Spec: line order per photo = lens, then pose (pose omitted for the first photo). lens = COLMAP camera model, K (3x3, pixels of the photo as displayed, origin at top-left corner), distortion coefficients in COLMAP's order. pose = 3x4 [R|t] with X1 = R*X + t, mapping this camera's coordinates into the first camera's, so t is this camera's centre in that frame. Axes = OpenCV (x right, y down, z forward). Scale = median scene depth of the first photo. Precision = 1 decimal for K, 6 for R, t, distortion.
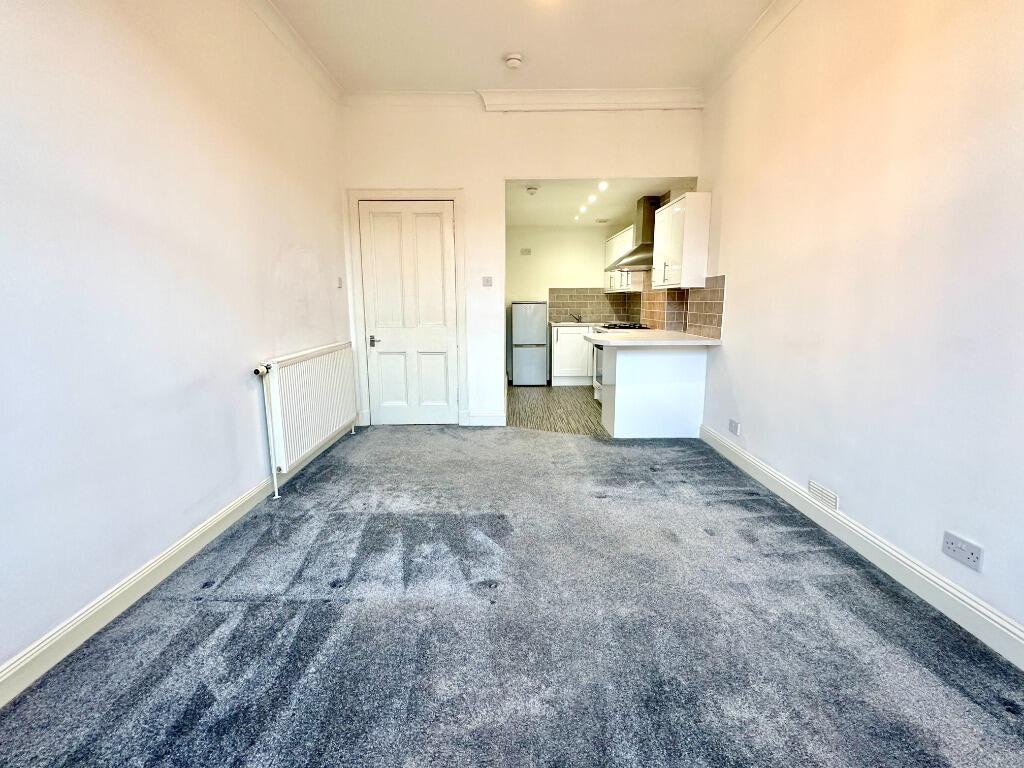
lens RADIAL K [[477.6, 0, 512.0], [0, 477.6, 384.0], [0, 0, 1]] dist [0.000076, -0.000003]
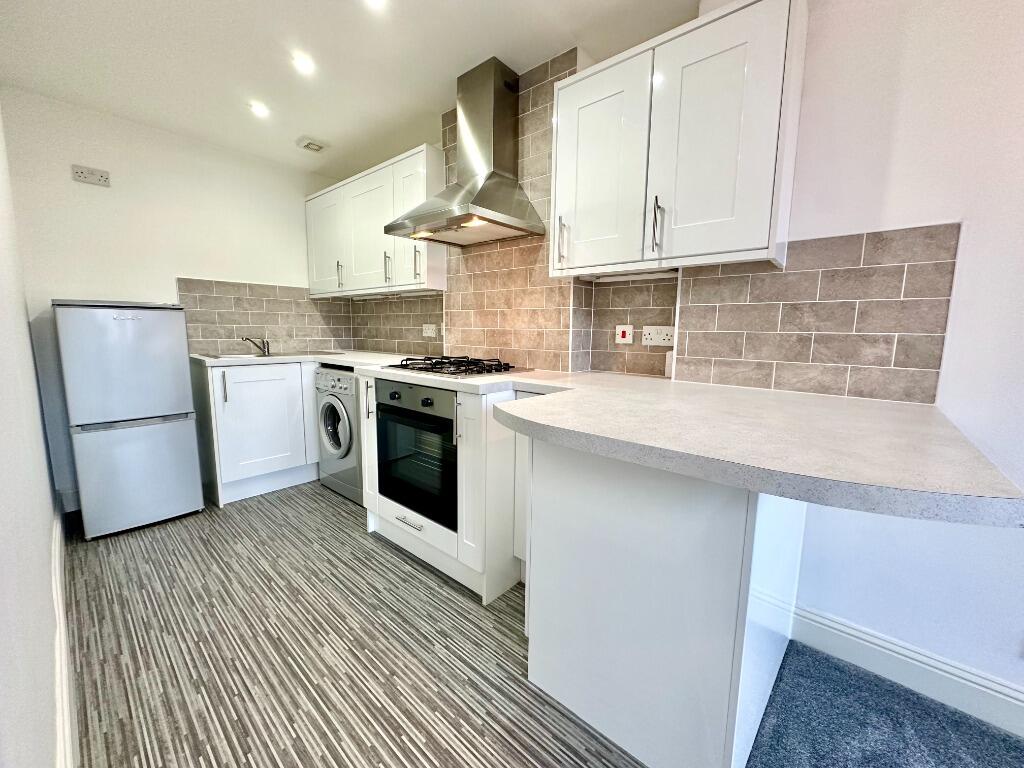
lens RADIAL K [[404.5, 0, 512.0], [0, 404.5, 384.0], [0, 0, 1]] dist [-0.002159, -0.000424]
pose [[0.664491, -0.083063, 0.742666, -0.000946], [0.107131, 0.994127, 0.015334, -0.081218], [-0.739577, 0.069373, 0.669487, 0.560655]]
